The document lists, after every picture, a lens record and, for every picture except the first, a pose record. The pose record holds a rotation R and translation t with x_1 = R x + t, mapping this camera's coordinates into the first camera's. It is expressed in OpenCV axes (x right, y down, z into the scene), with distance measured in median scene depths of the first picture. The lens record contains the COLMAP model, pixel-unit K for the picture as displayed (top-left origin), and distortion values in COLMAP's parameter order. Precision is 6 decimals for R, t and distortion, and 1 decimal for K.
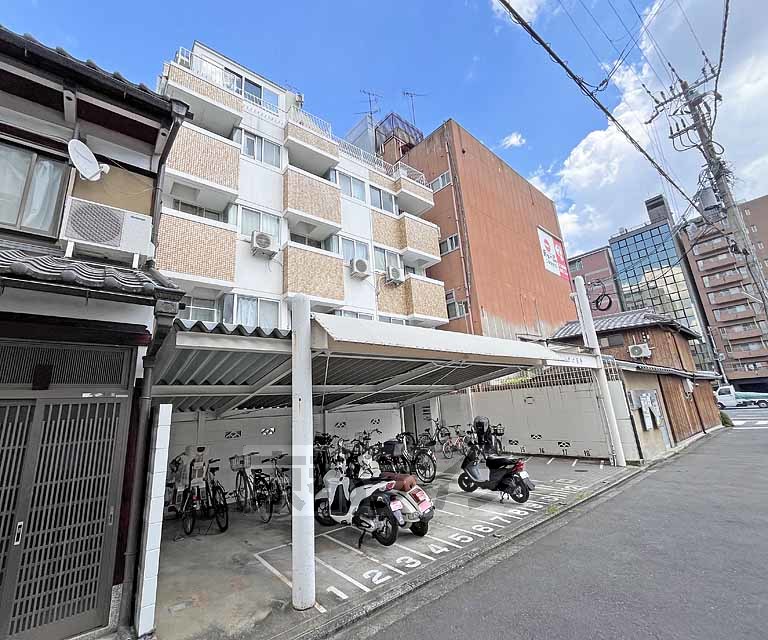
lens RADIAL K [[342.1, 0, 366.8], [0, 342.1, 321.4], [0, 0, 1]] dist [-0.000770, -0.000061]
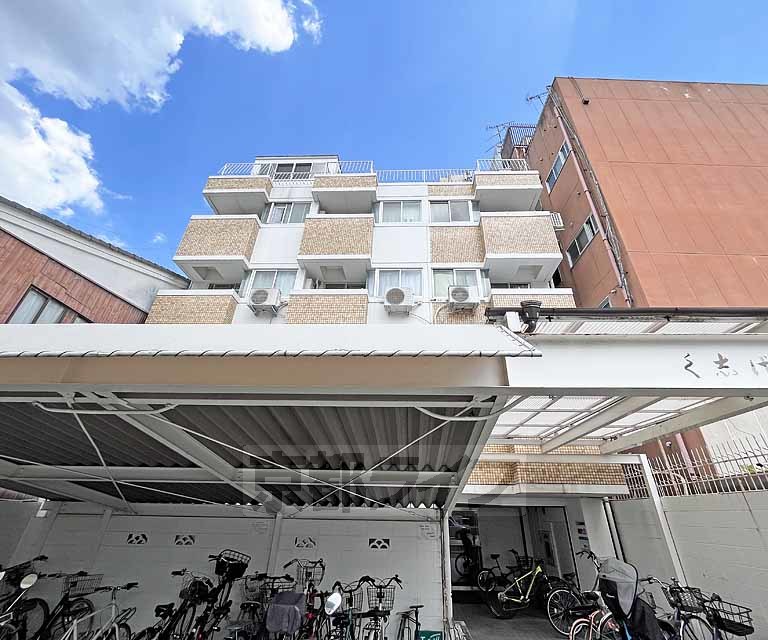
lens RADIAL K [[344.3, 0, 397.6], [0, 344.3, 318.8], [0, 0, 1]] dist [-0.002610, -0.000413]
pose [[0.774249, -0.252779, -0.580208, 0.825063], [0.099239, 0.953922, -0.283167, 0.189397], [0.625053, 0.161663, 0.763659, 0.946964]]
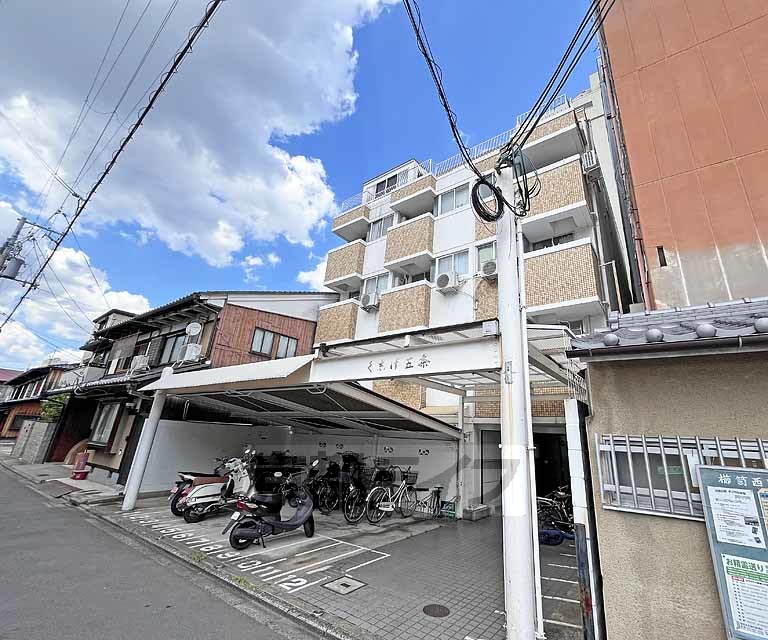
lens RADIAL K [[342.2, 0, 425.0], [0, 342.2, 319.3], [0, 0, 1]] dist [-0.001018, -0.000268]
pose [[0.306807, -0.243768, -0.920025, 1.665023], [0.175640, 0.964544, -0.196992, 0.238564], [0.935425, -0.101155, 0.338744, 1.306639]]
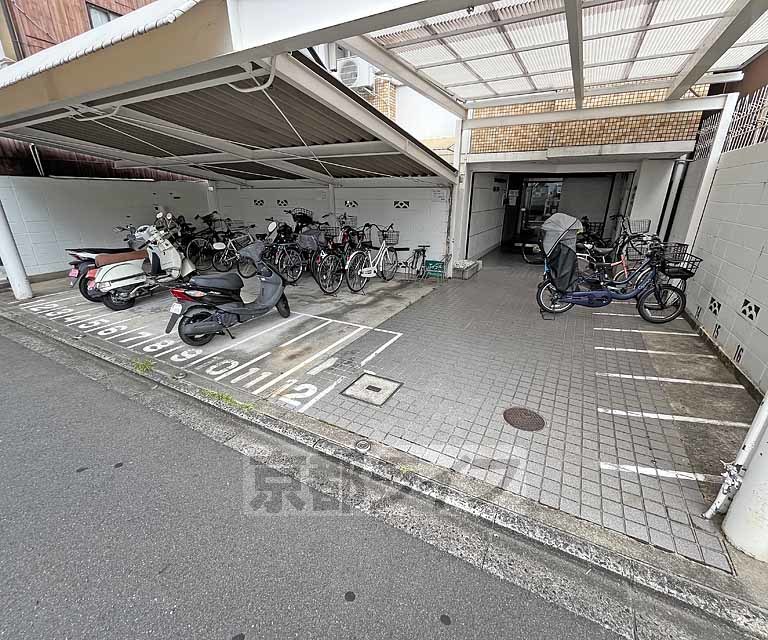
lens RADIAL K [[344.8, 0, 383.8], [0, 344.8, 316.4], [0, 0, 1]] dist [-0.001914, -0.000418]
pose [[0.400717, 0.362796, -0.841312, 1.196432], [0.204291, 0.859761, 0.468056, 0.276652], [0.893136, -0.359430, 0.270405, 1.247020]]
